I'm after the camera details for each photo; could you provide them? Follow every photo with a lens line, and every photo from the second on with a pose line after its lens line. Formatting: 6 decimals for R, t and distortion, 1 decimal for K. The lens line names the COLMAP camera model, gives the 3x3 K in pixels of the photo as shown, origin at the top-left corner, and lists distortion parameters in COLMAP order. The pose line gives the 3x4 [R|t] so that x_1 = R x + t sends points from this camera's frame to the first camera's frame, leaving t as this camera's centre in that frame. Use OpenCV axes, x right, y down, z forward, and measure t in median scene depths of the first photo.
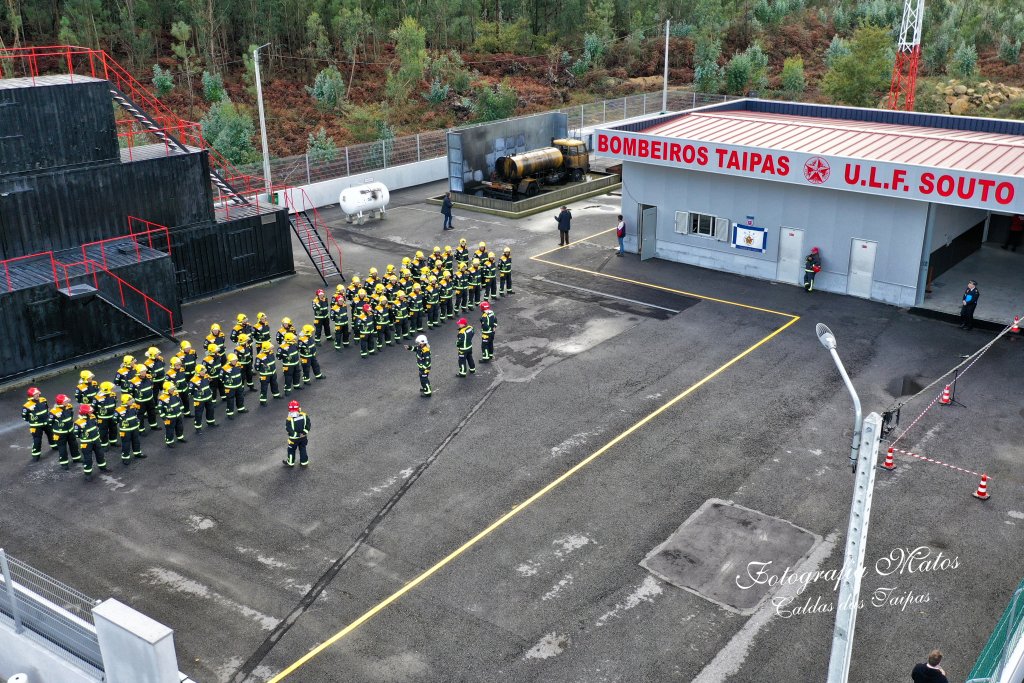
lens RADIAL K [[958.1, 0, 545.8], [0, 958.1, 342.5], [0, 0, 1]] dist [-0.005186, 0.002866]
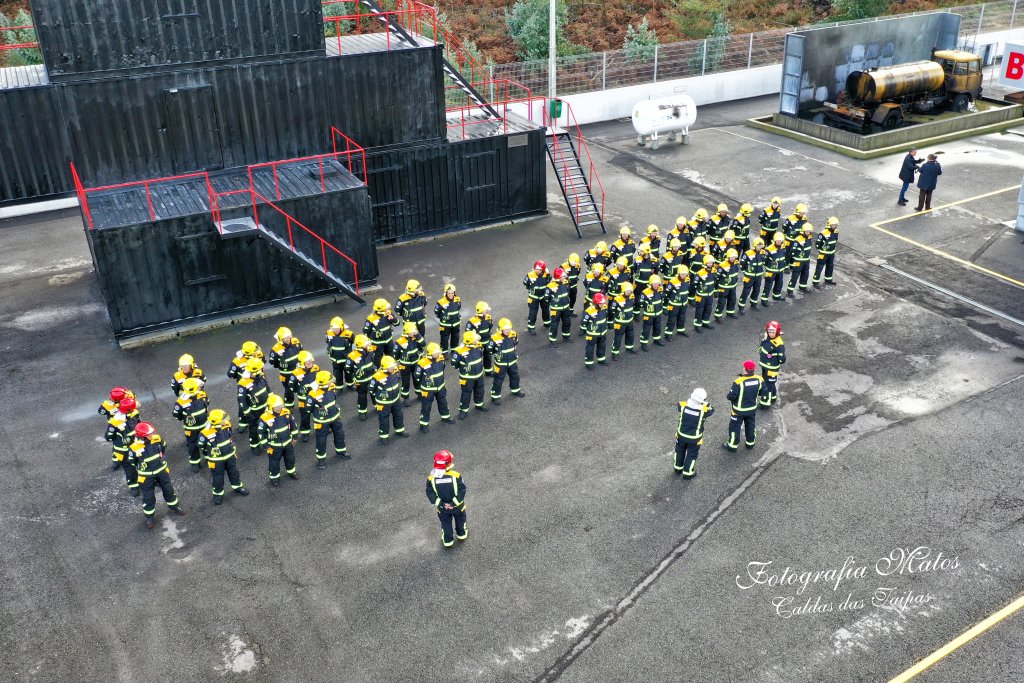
lens RADIAL K [[956.0, 0, 541.6], [0, 956.0, 342.7], [0, 0, 1]] dist [-0.006497, 0.003943]
pose [[0.932345, 0.157953, -0.325243, 0.000145], [-0.122162, 0.984247, 0.127806, -0.073194], [0.340307, -0.079427, 0.936954, 0.294230]]
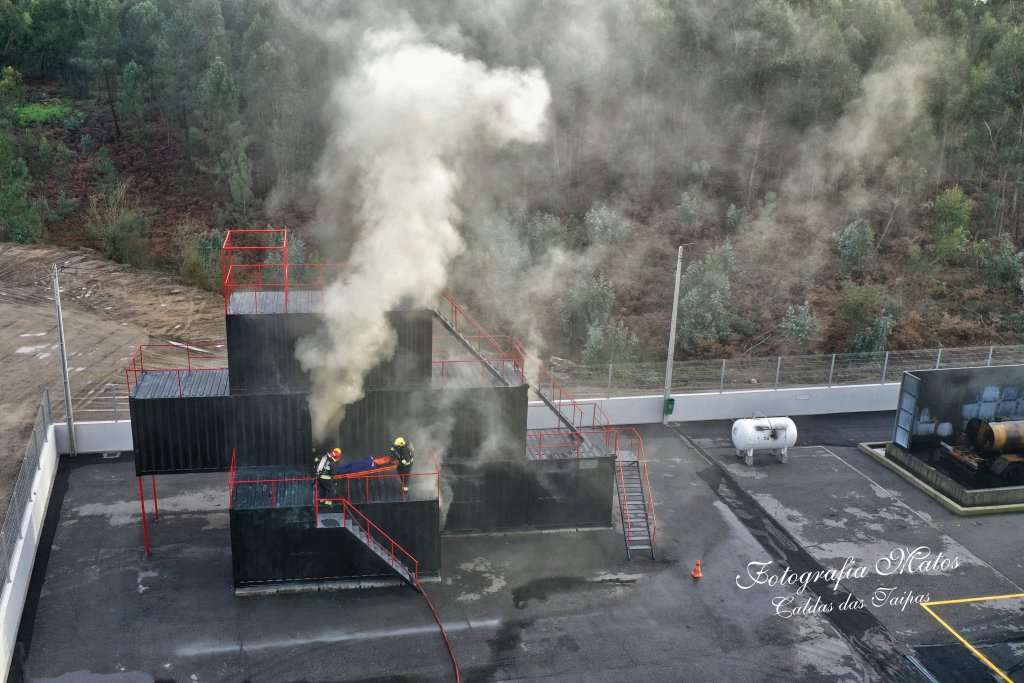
lens RADIAL K [[956.8, 0, 413.5], [0, 956.8, 340.2], [0, 0, 1]] dist [-0.007386, -0.002673]
pose [[0.727464, 0.209762, -0.653296, 0.150316], [-0.252049, 0.967252, 0.029904, -0.233923], [0.638175, 0.142908, 0.756512, 0.222943]]
